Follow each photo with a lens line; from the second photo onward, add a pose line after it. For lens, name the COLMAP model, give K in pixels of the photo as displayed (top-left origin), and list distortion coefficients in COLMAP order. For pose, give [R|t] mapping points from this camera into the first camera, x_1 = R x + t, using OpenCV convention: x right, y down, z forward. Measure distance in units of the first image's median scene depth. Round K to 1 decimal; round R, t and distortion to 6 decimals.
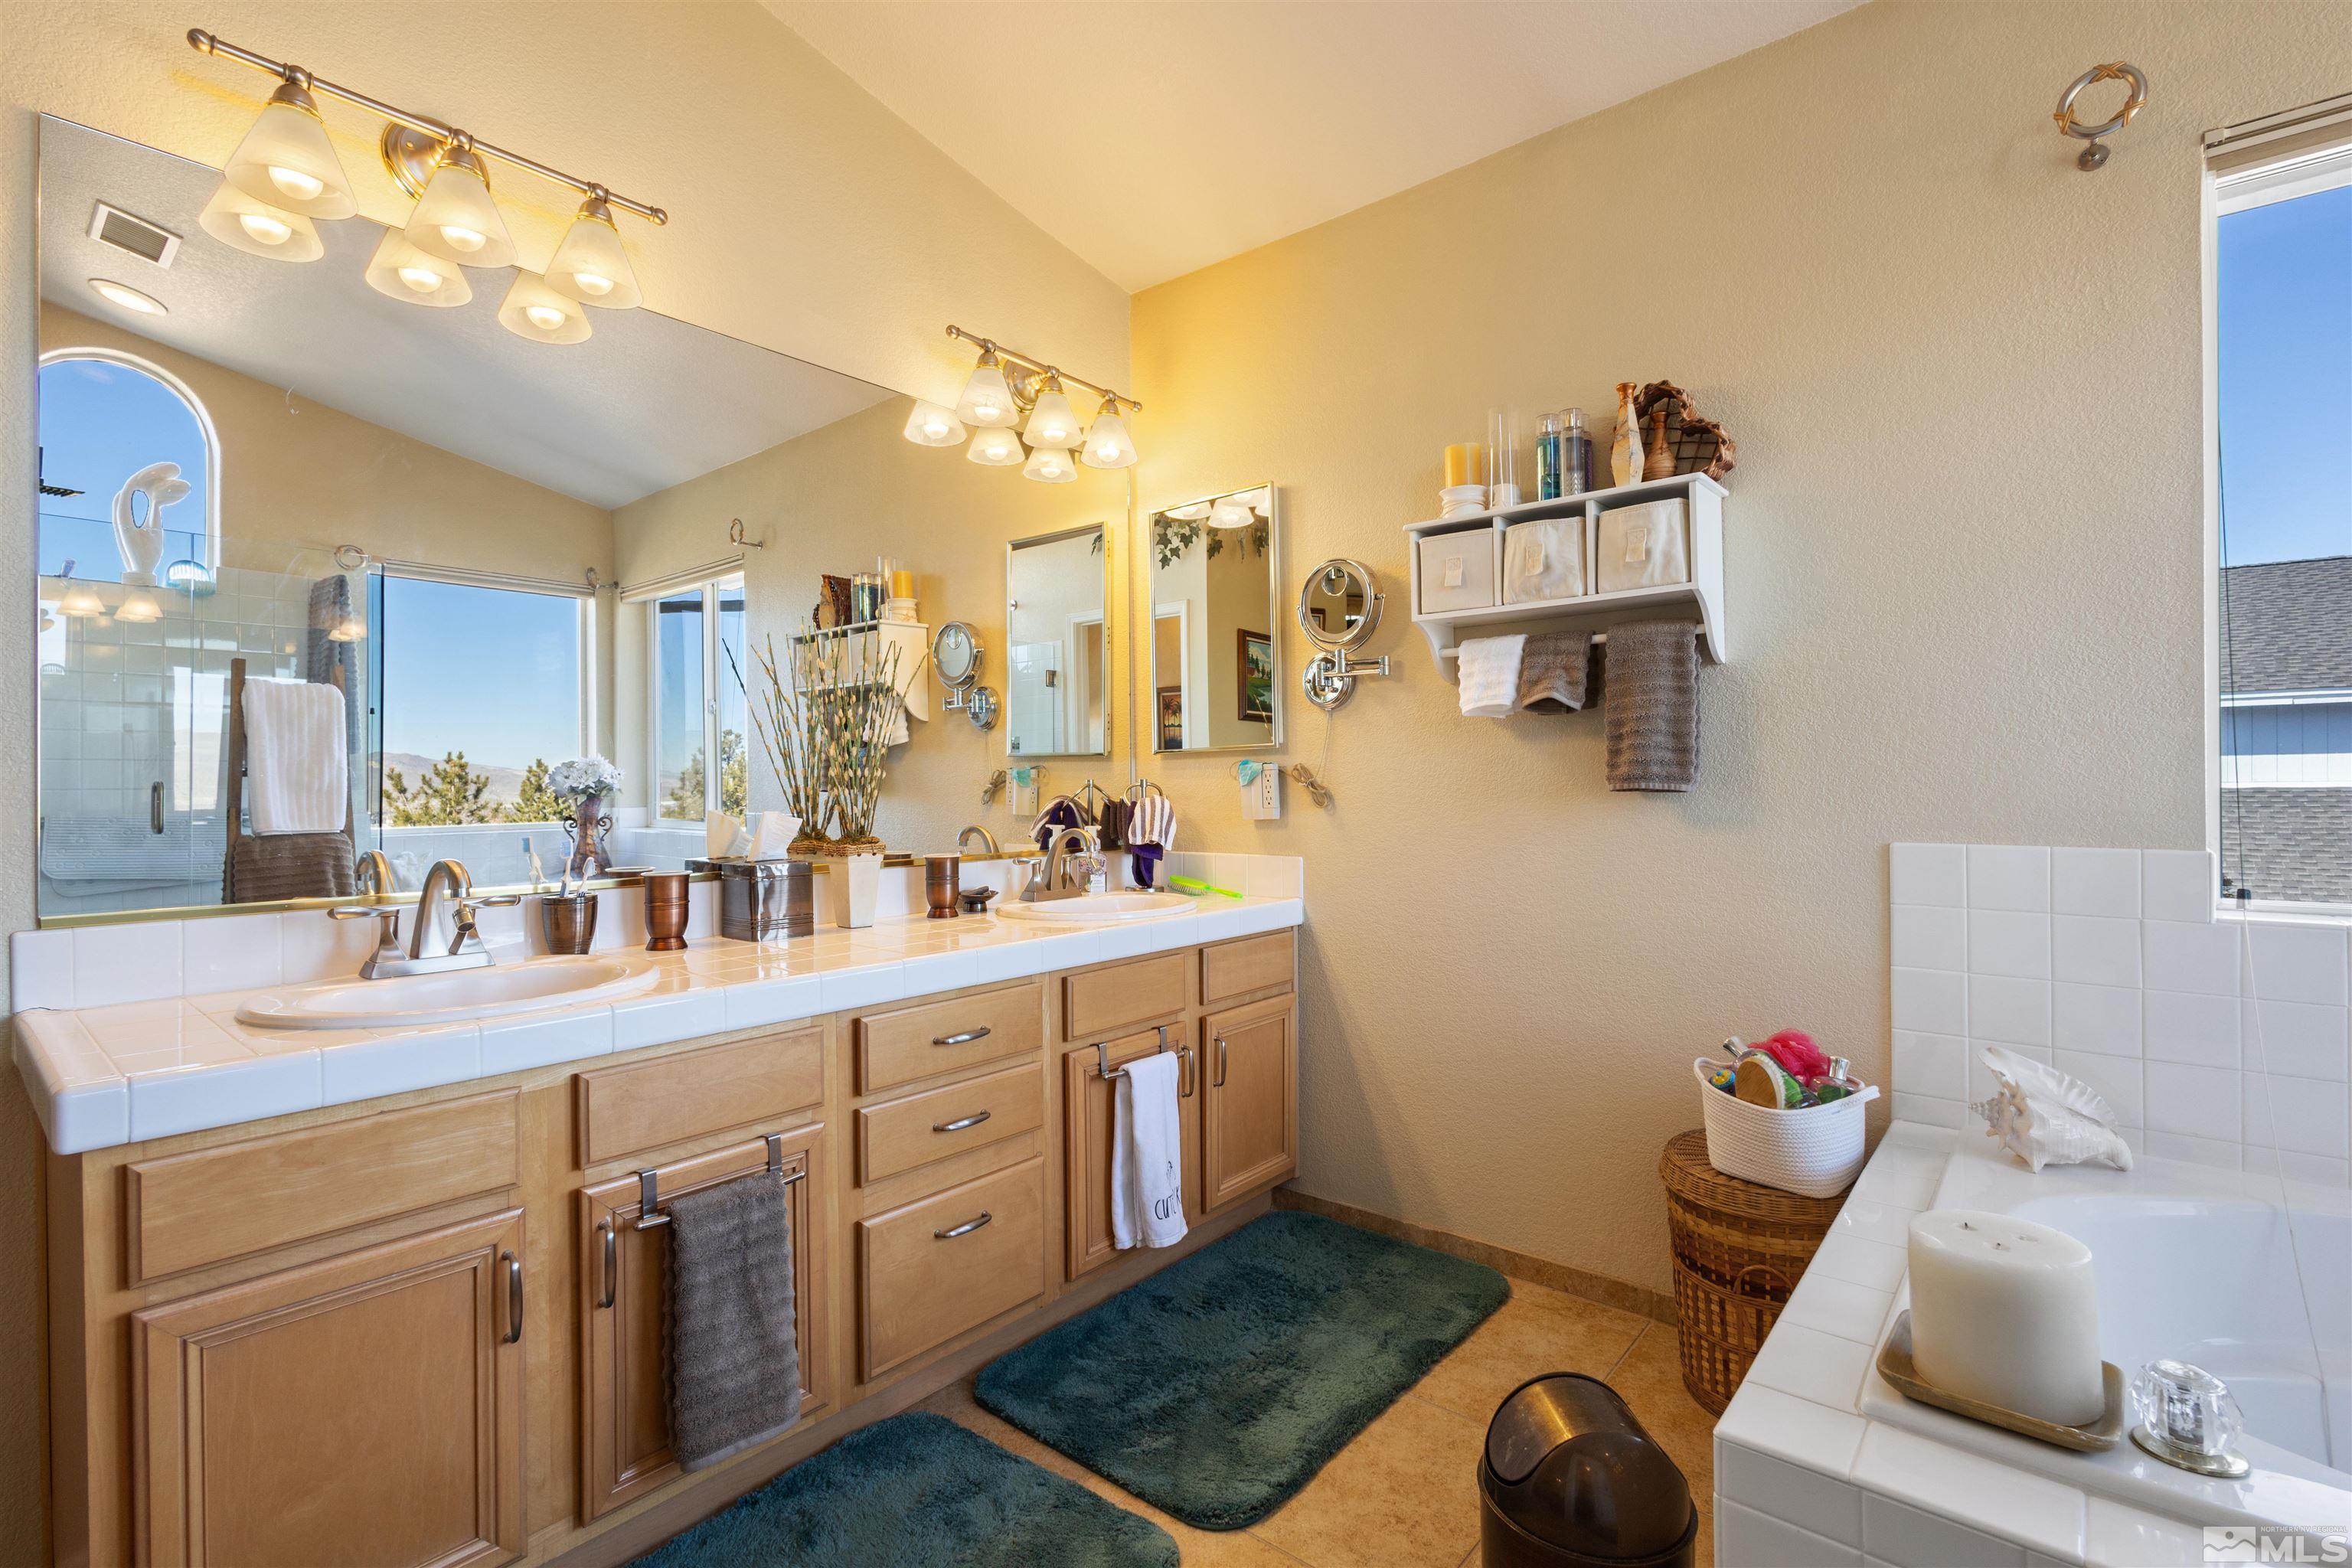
lens RADIAL K [[1084.7, 0, 1176.0], [0, 1084.7, 784.0], [0, 0, 1]] dist [0.000949, 0.000290]
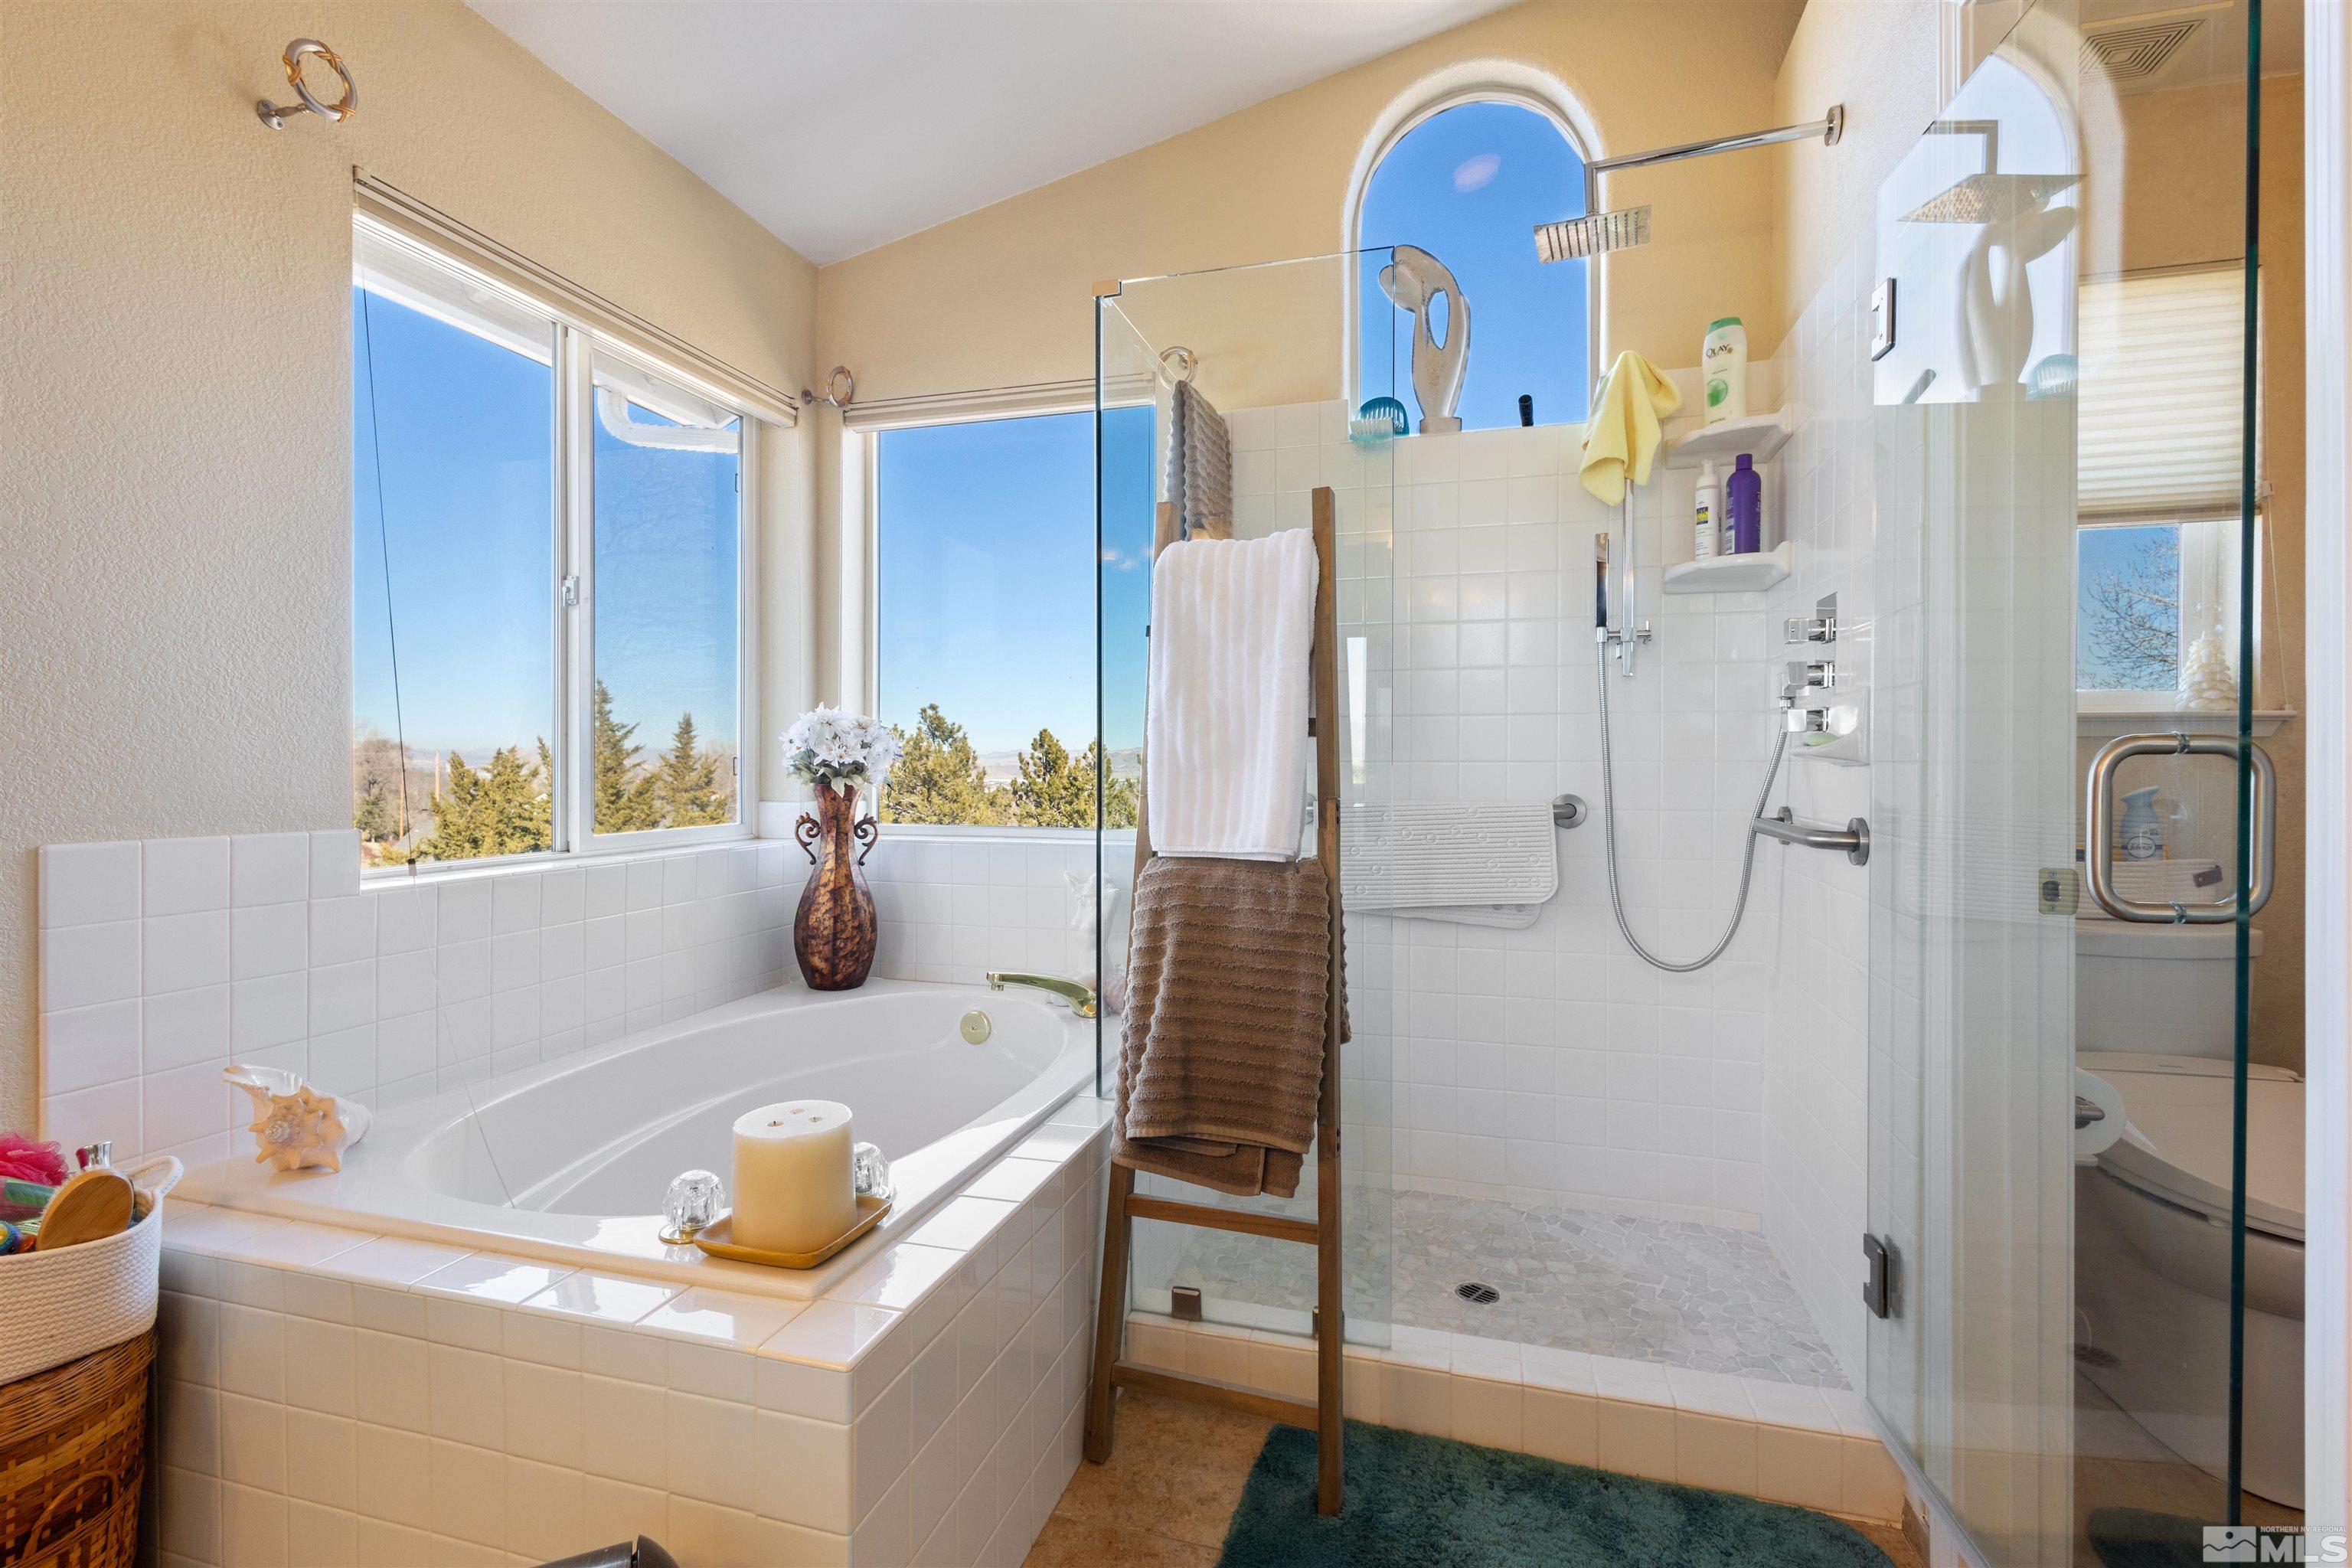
lens RADIAL K [[1084.7, 0, 1176.0], [0, 1084.7, 784.0], [0, 0, 1]] dist [0.000949, 0.000290]
pose [[-0.414306, 0.000261, 0.910137, -0.382724], [0.014415, 0.999876, 0.006275, 0.022296], [-0.910023, 0.015719, -0.414259, 0.709294]]
